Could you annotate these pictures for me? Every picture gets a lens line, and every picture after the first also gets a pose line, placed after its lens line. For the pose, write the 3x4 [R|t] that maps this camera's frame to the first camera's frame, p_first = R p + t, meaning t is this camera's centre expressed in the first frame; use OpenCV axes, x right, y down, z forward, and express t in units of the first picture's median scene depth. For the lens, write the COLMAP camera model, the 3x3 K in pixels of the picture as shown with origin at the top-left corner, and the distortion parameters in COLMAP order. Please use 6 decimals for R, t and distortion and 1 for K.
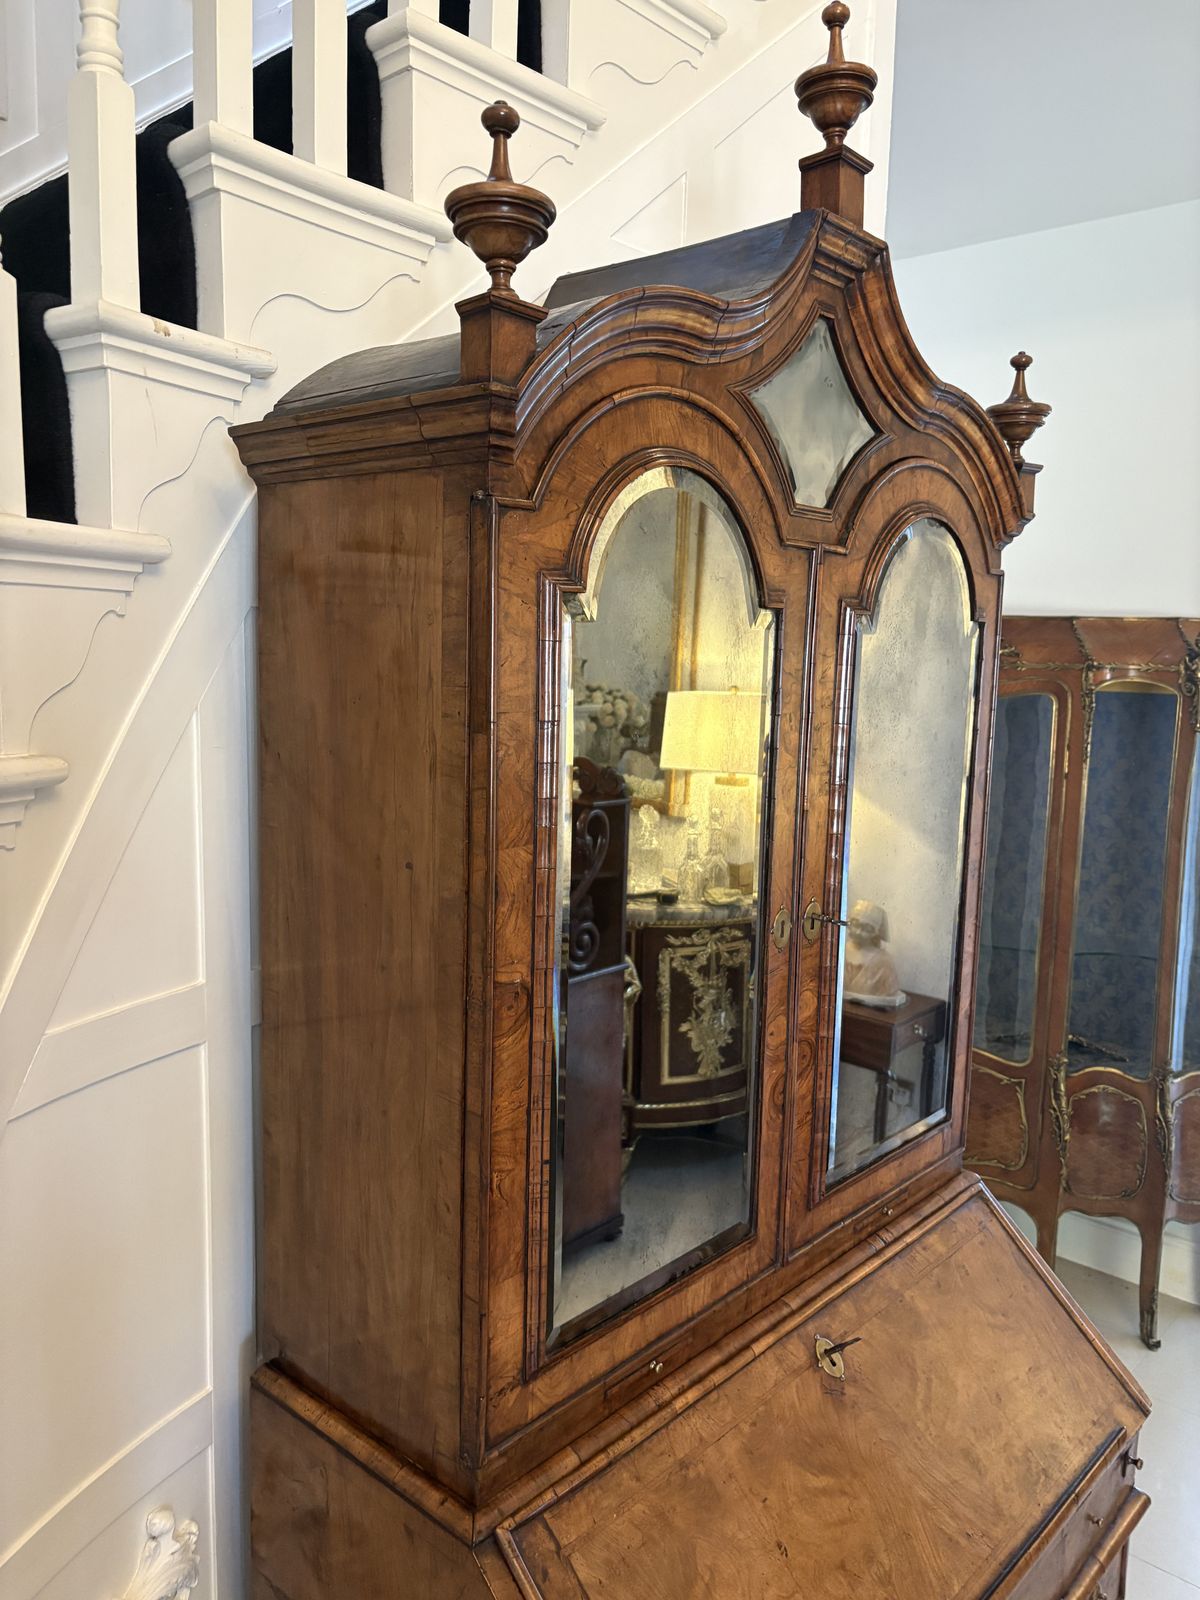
lens RADIAL K [[1212.1, 0, 592.7], [0, 1212.1, 802.8], [0, 0, 1]] dist [0.032952, -0.035240]
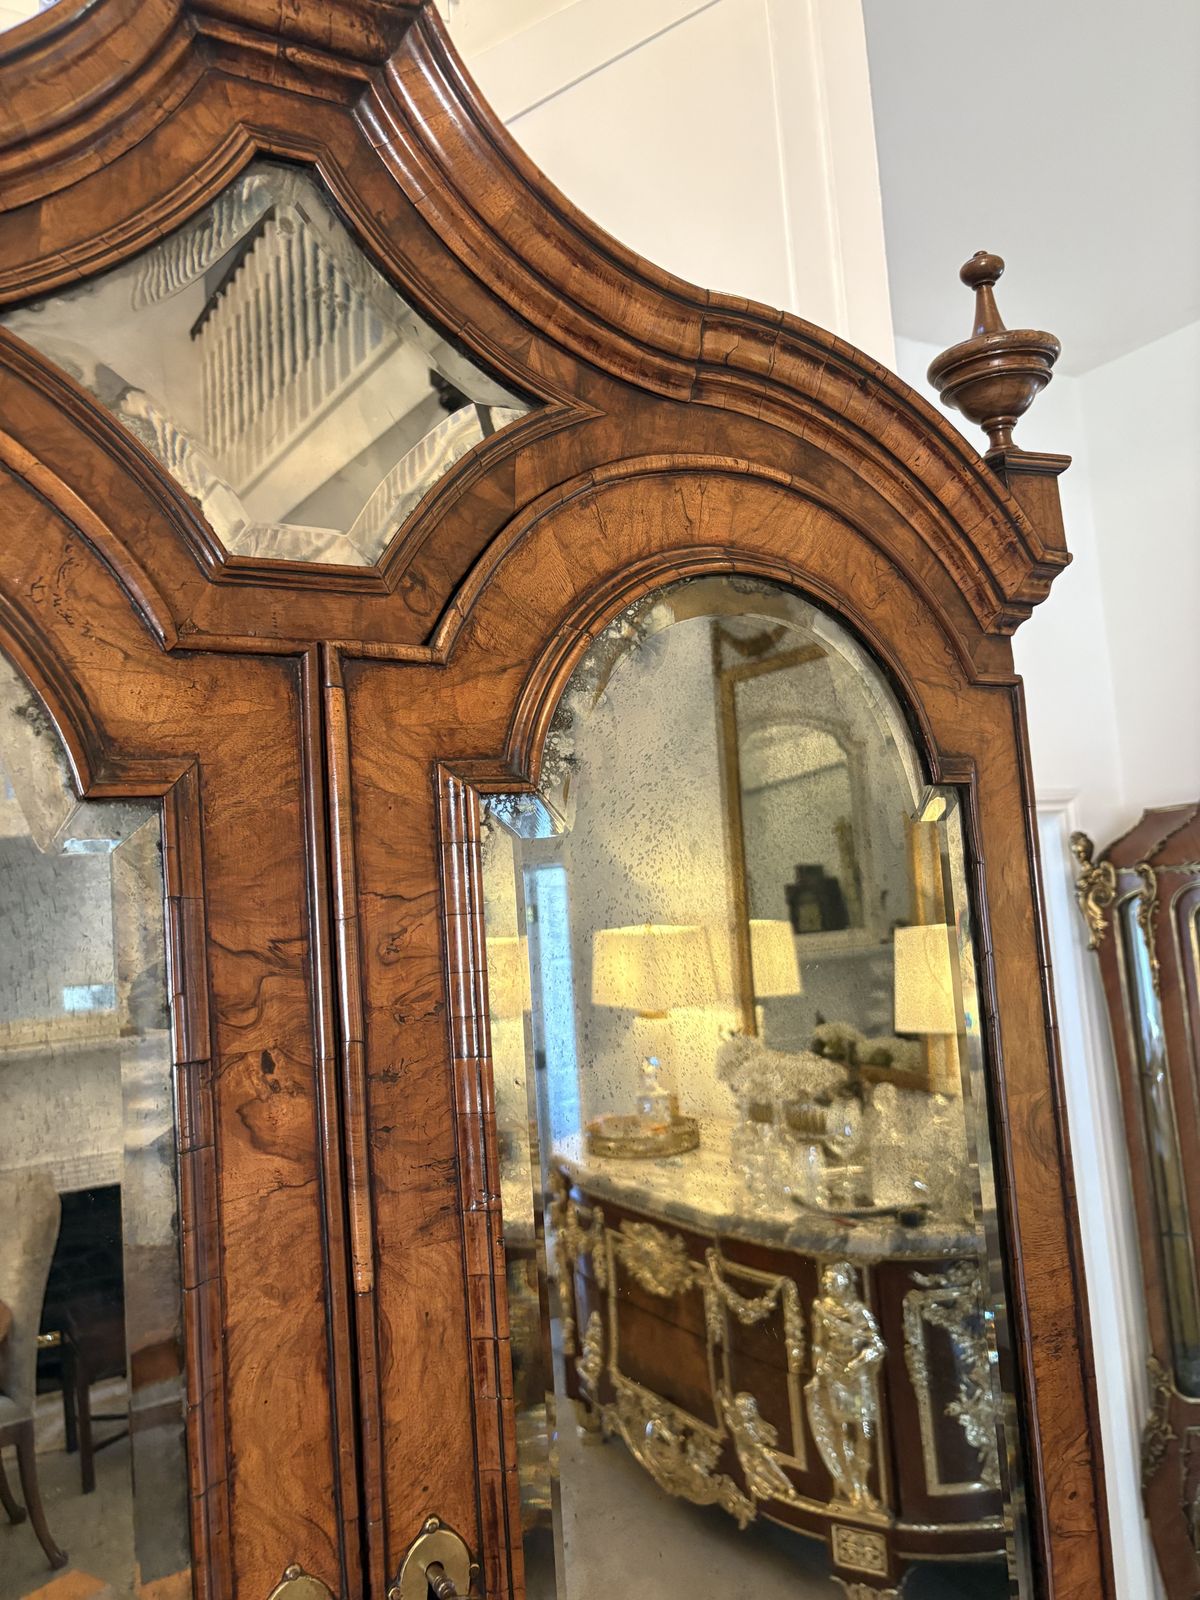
lens RADIAL K [[1212.1, 0, 575.9], [0, 1212.1, 804.4], [0, 0, 1]] dist [0.032952, -0.035240]
pose [[0.947078, -0.119036, -0.298116, 0.345720], [0.055206, 0.975265, -0.214036, -0.054727], [0.316220, 0.186251, 0.930223, 0.570001]]
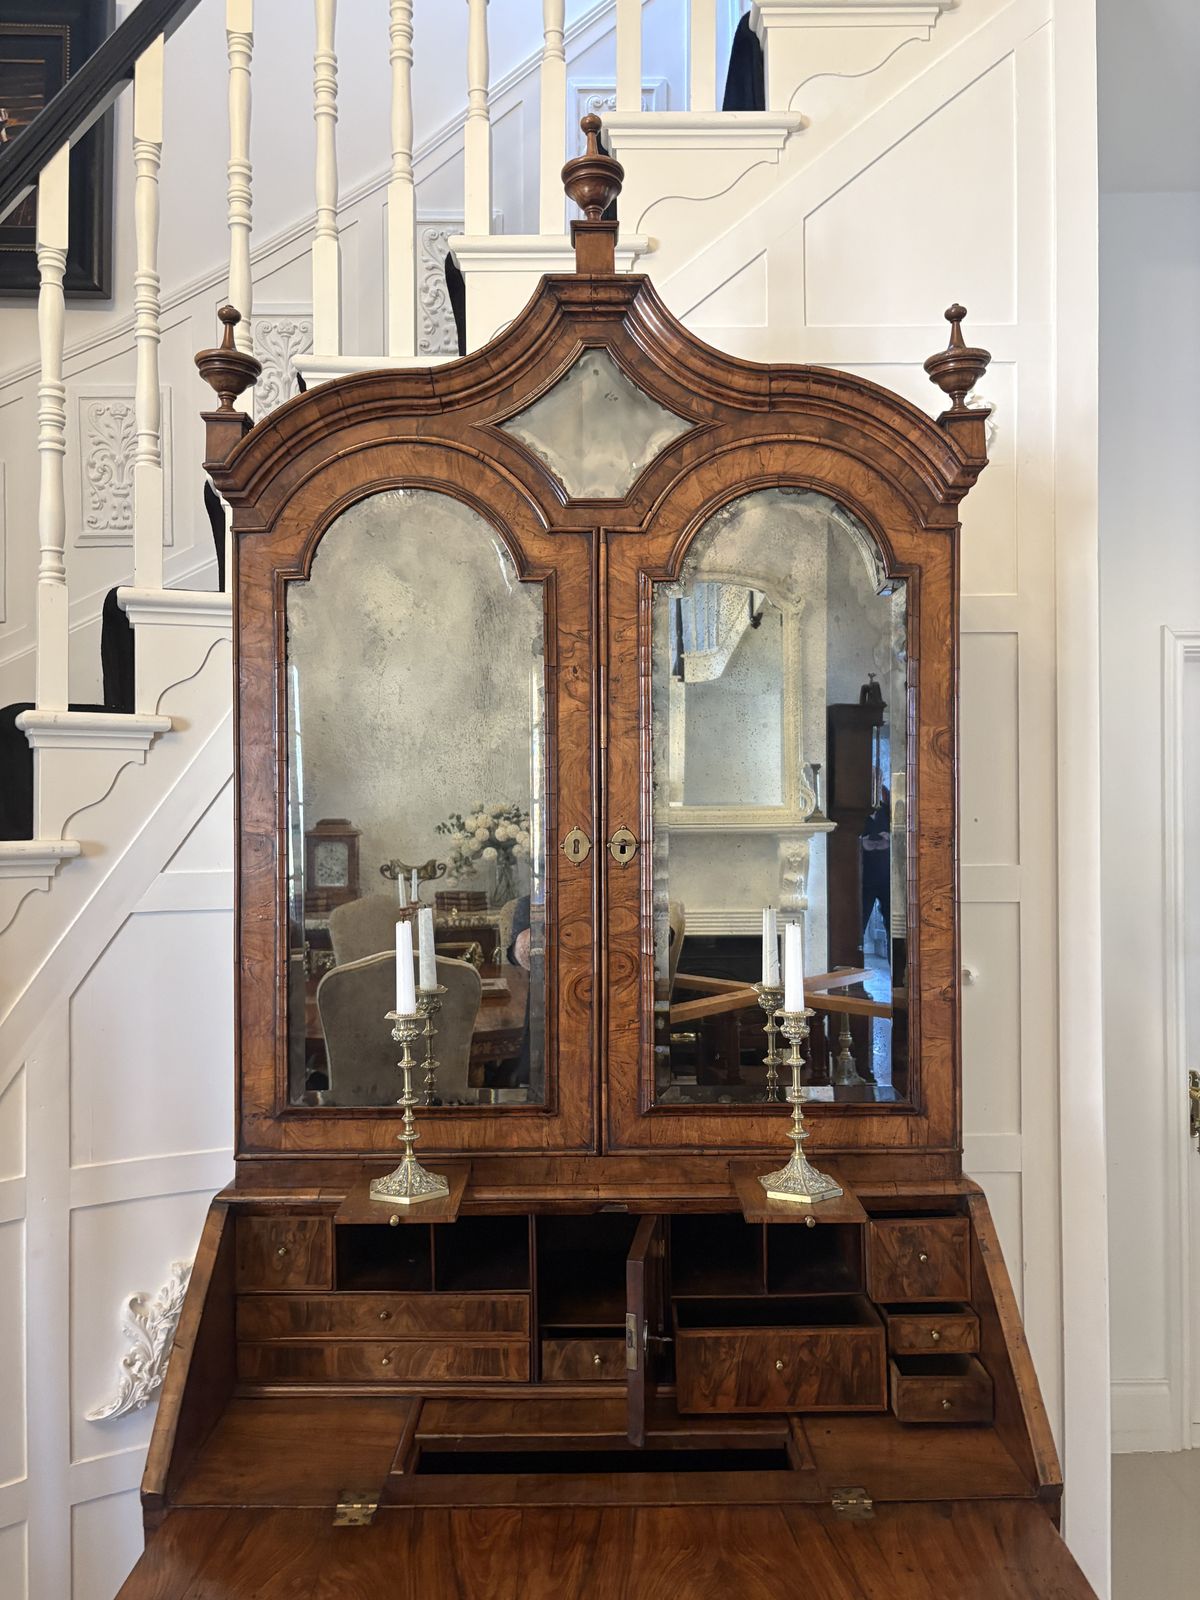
lens RADIAL K [[1212.1, 0, 604.3], [0, 1212.1, 804.5], [0, 0, 1]] dist [0.032952, -0.035240]
pose [[0.676061, -0.021773, -0.736524, 0.954899], [-0.071219, 0.992953, -0.094726, 0.157253], [0.733396, 0.116495, 0.669746, 0.197518]]
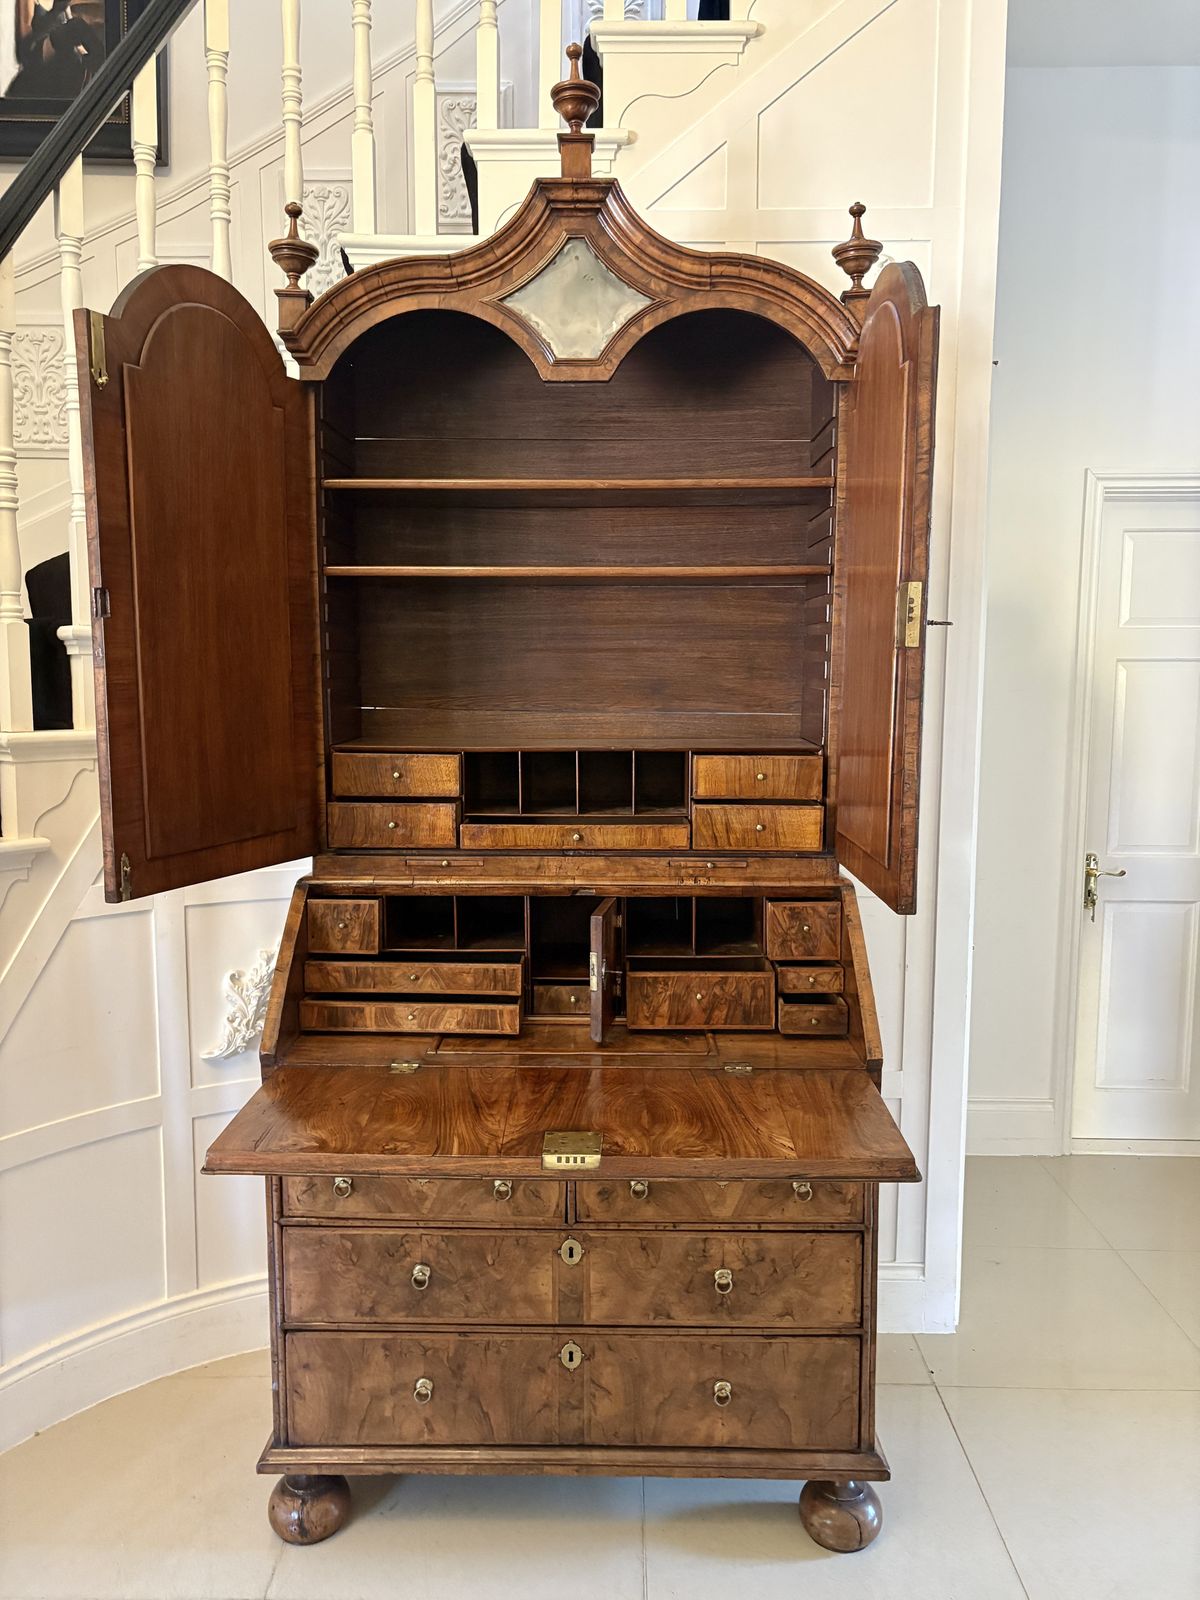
lens RADIAL K [[1212.1, 0, 600.2], [0, 1212.1, 808.1], [0, 0, 1]] dist [0.032952, -0.035240]
pose [[0.660495, 0.075768, -0.746998, 1.272266], [-0.083035, 0.996164, 0.027622, 0.262802], [0.746225, 0.043783, 0.664252, -0.009947]]
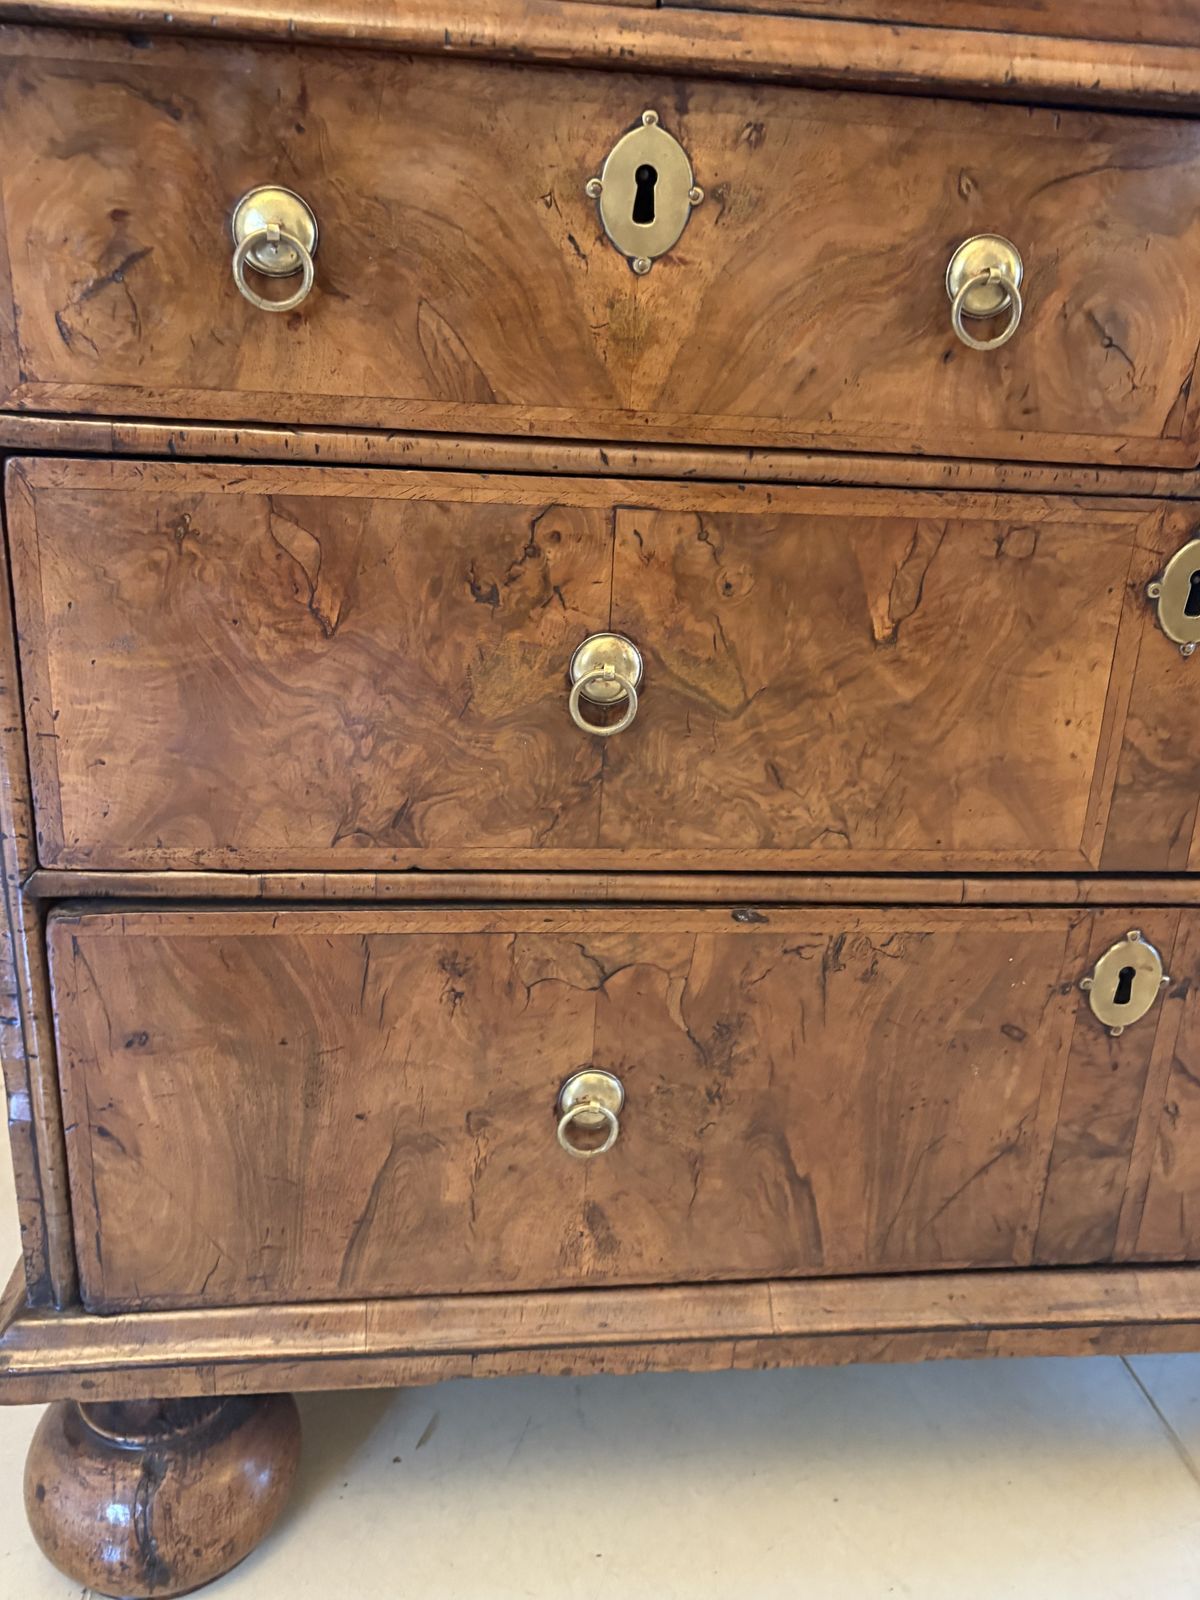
lens RADIAL K [[1212.1, 0, 563.8], [0, 1212.1, 794.1], [0, 0, 1]] dist [0.032952, -0.035240]
pose [[0.744520, 0.220425, -0.630160, 0.371394], [-0.110523, 0.971591, 0.209274, 0.799082], [0.658387, -0.086161, 0.747732, 0.507777]]
